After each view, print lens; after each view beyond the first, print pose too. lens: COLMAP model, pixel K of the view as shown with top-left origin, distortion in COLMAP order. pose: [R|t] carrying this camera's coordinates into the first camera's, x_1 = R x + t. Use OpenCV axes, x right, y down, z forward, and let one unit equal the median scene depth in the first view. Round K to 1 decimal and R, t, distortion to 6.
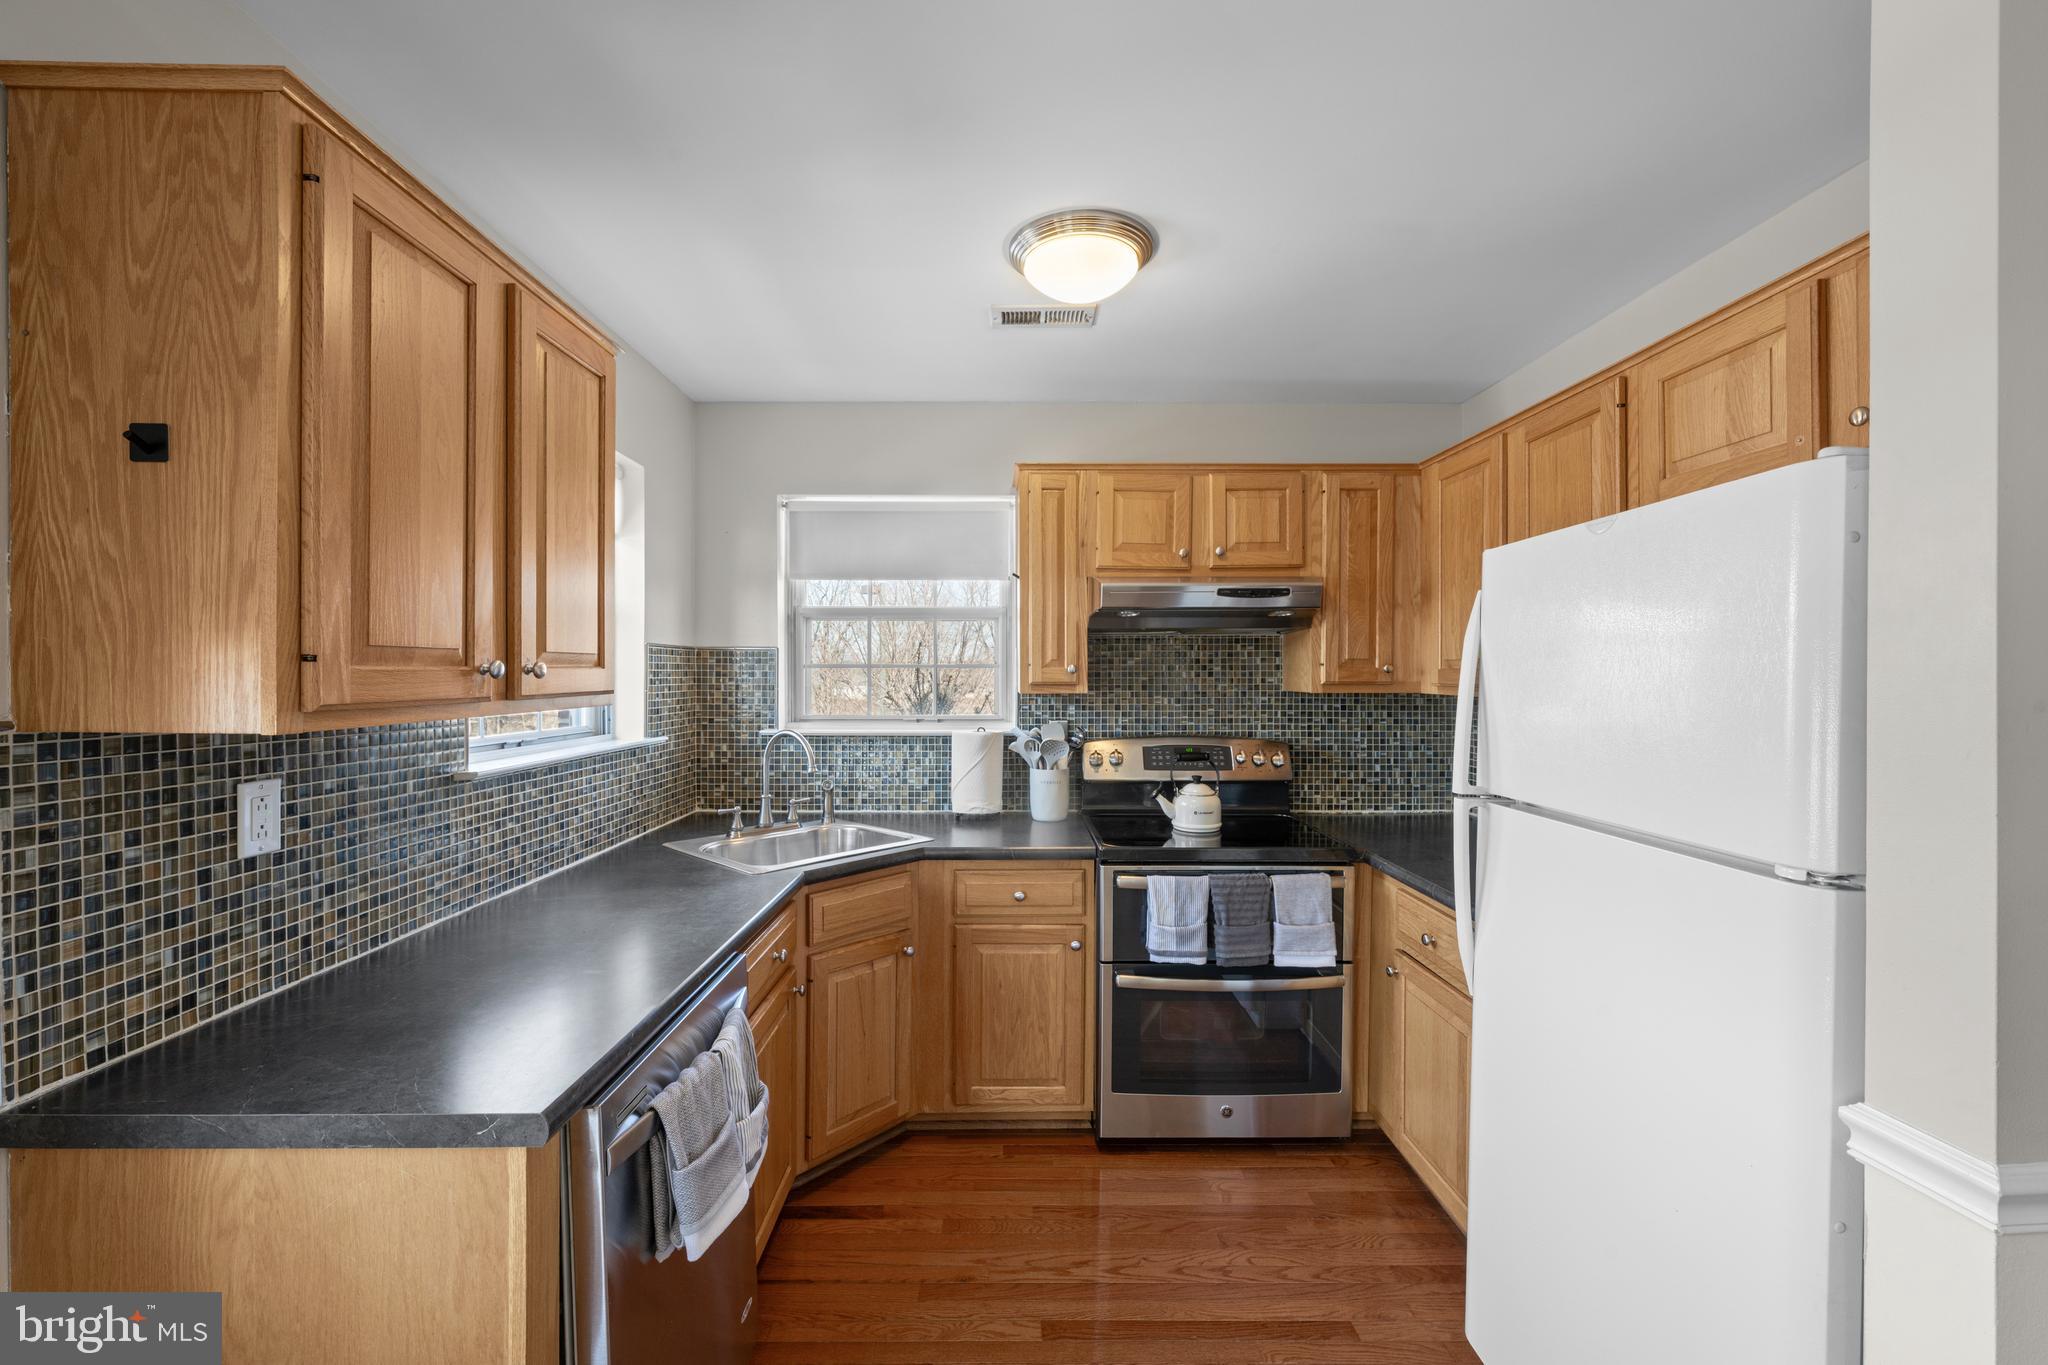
lens RADIAL K [[835.6, 0, 1024.0], [0, 835.6, 682.5], [0, 0, 1]] dist [-0.000159, -0.000053]
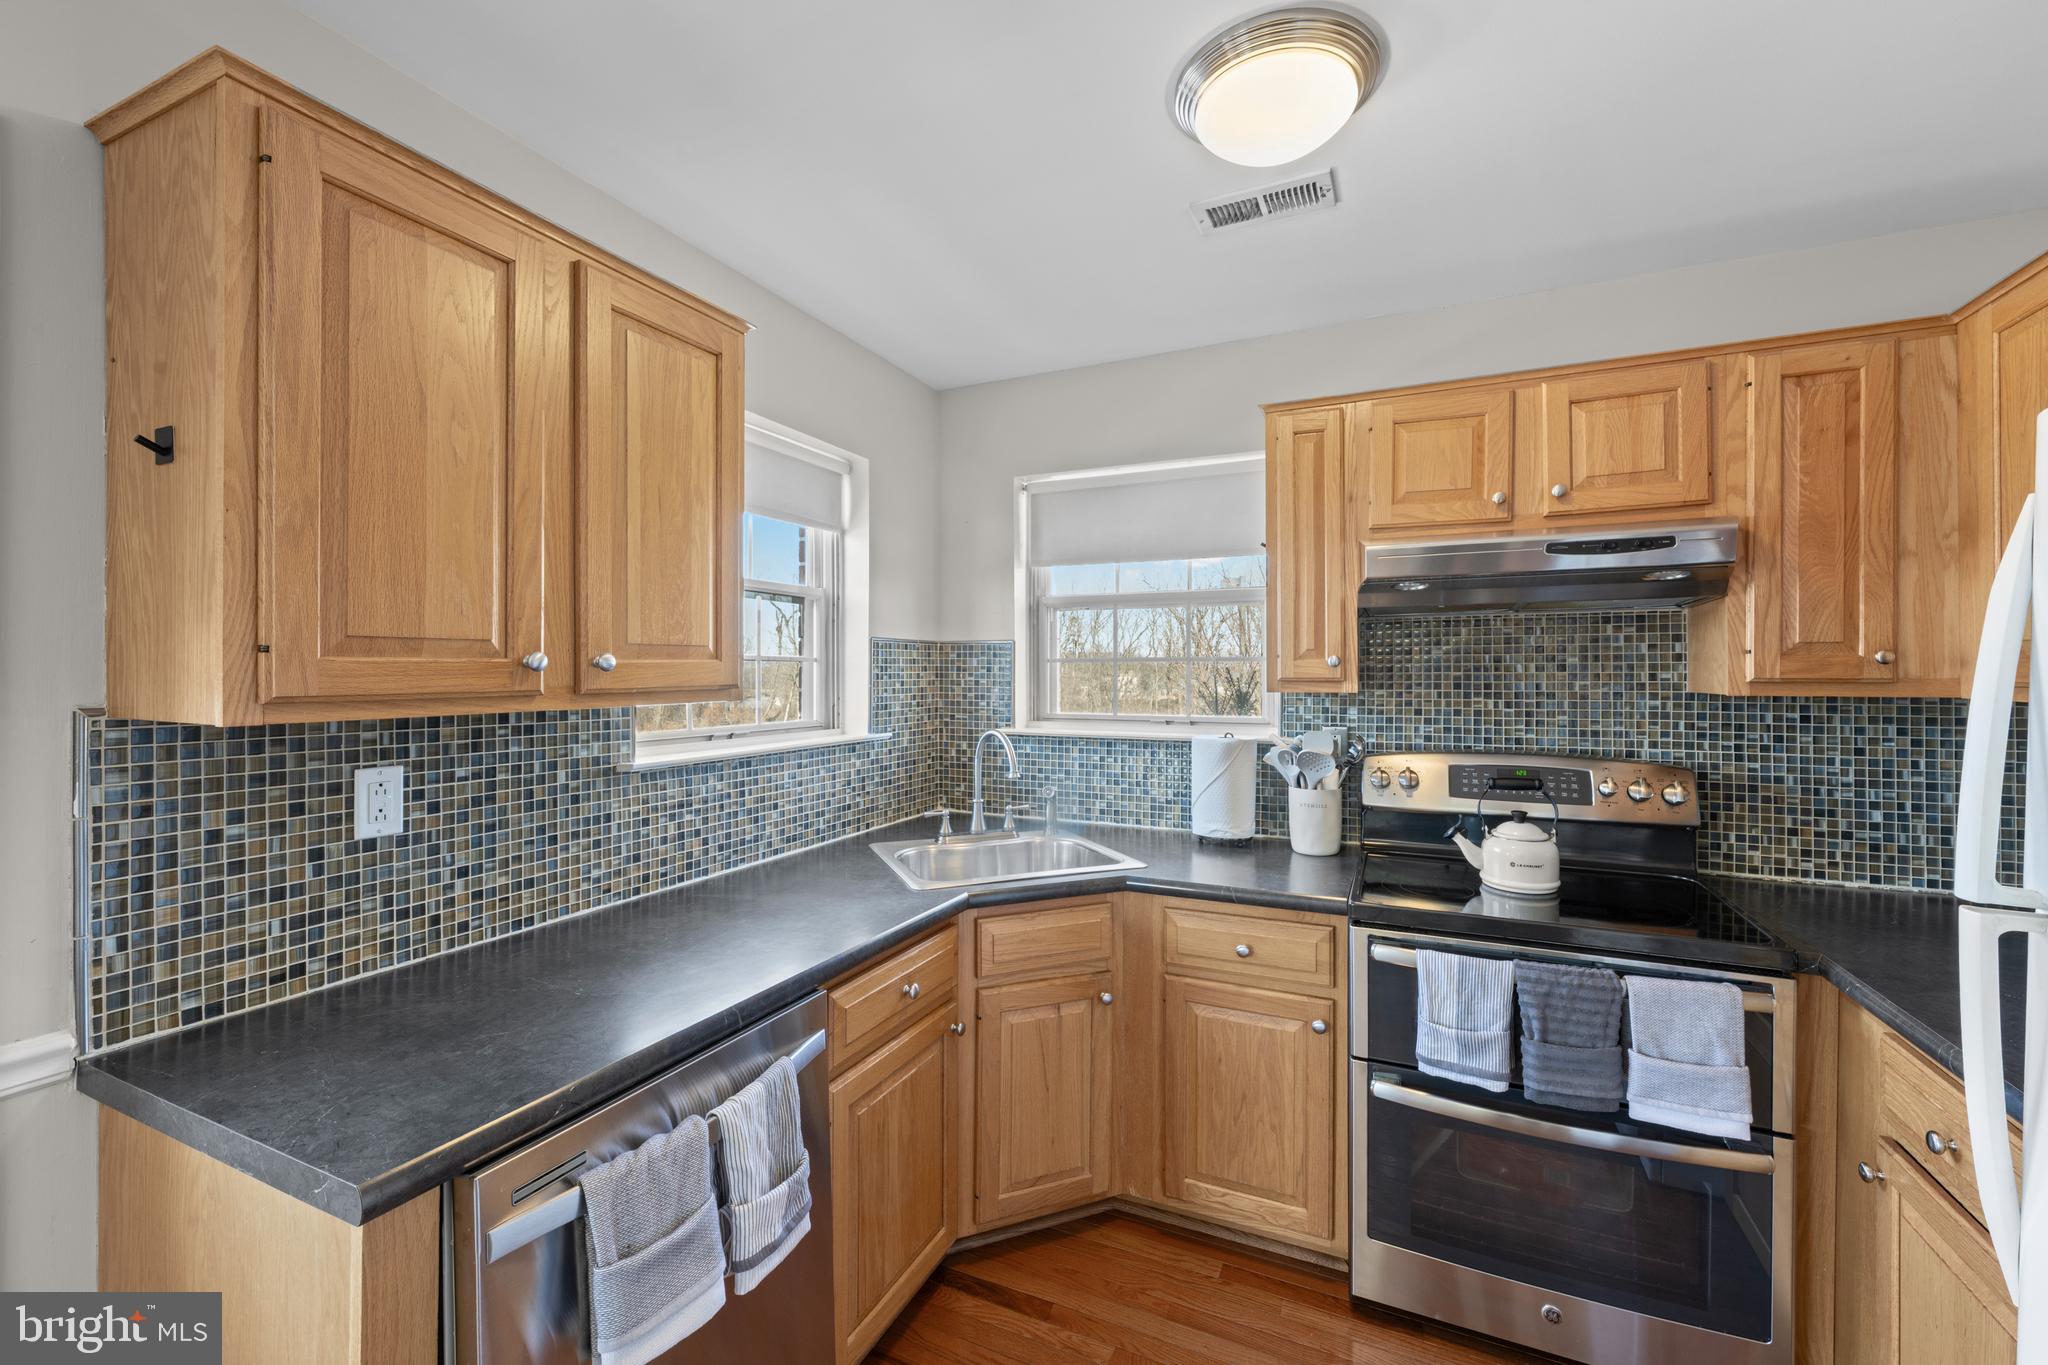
lens RADIAL K [[837.7, 0, 1028.4], [0, 837.7, 670.6], [0, 0, 1]] dist [-0.000343, 0.000260]
pose [[0.902905, -0.001372, -0.429839, 0.148883], [-0.003113, 0.999948, -0.009730, 0.001164], [0.429830, 0.010123, 0.902853, 0.198174]]
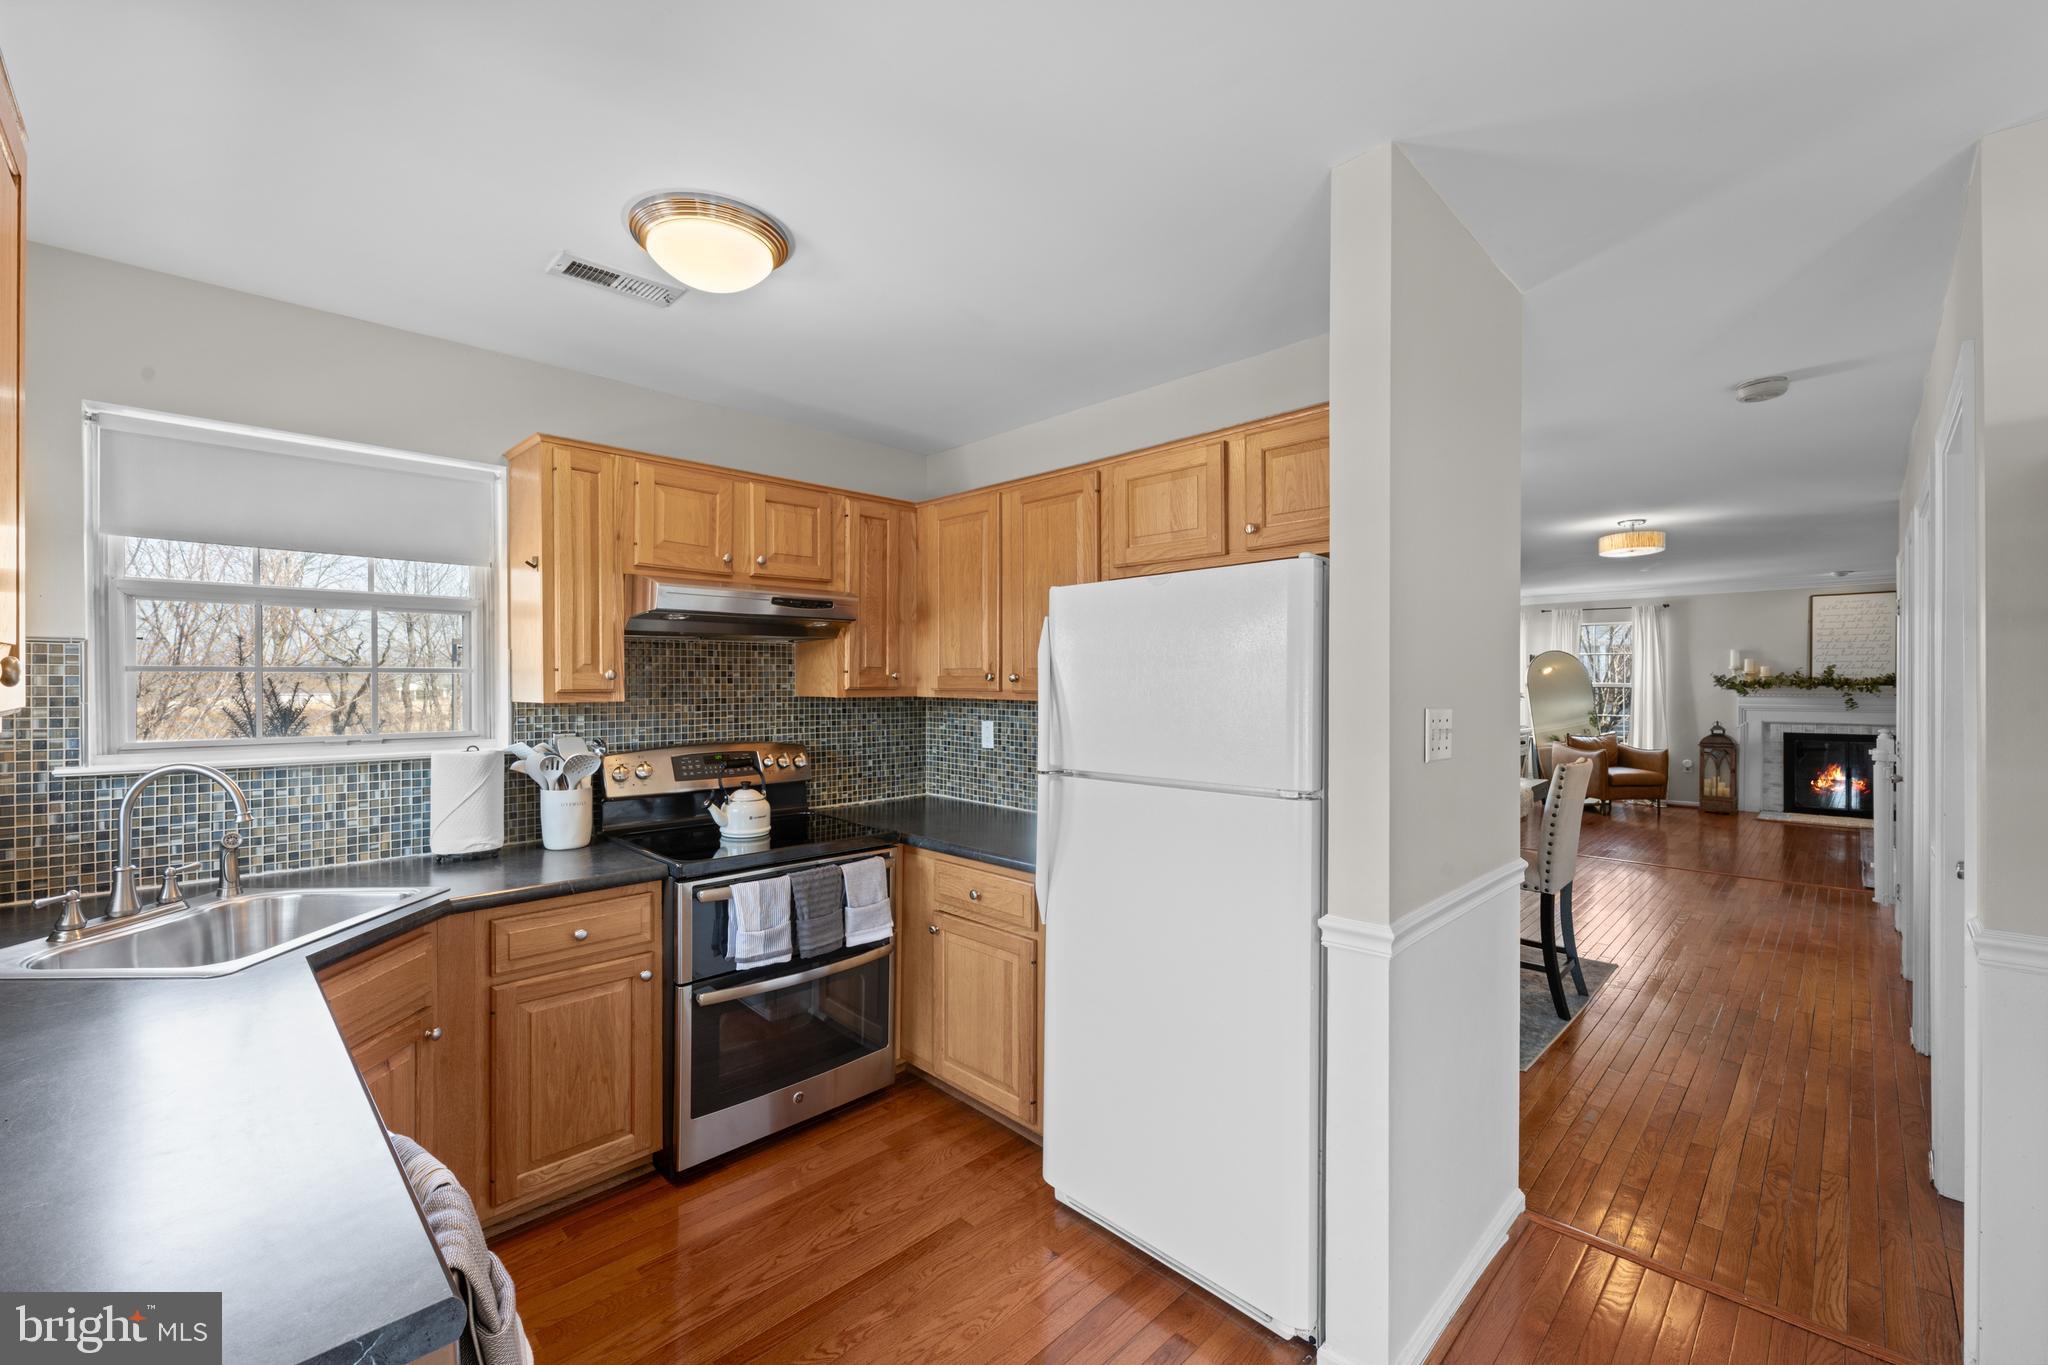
lens RADIAL K [[830.1, 0, 1017.3], [0, 830.1, 691.4], [0, 0, 1]] dist [-0.000596, 0.000002]
pose [[0.719566, -0.008817, 0.694369, -0.272627], [0.006901, 0.999961, 0.005547, -0.000059], [-0.694390, 0.000801, 0.719598, 0.058965]]
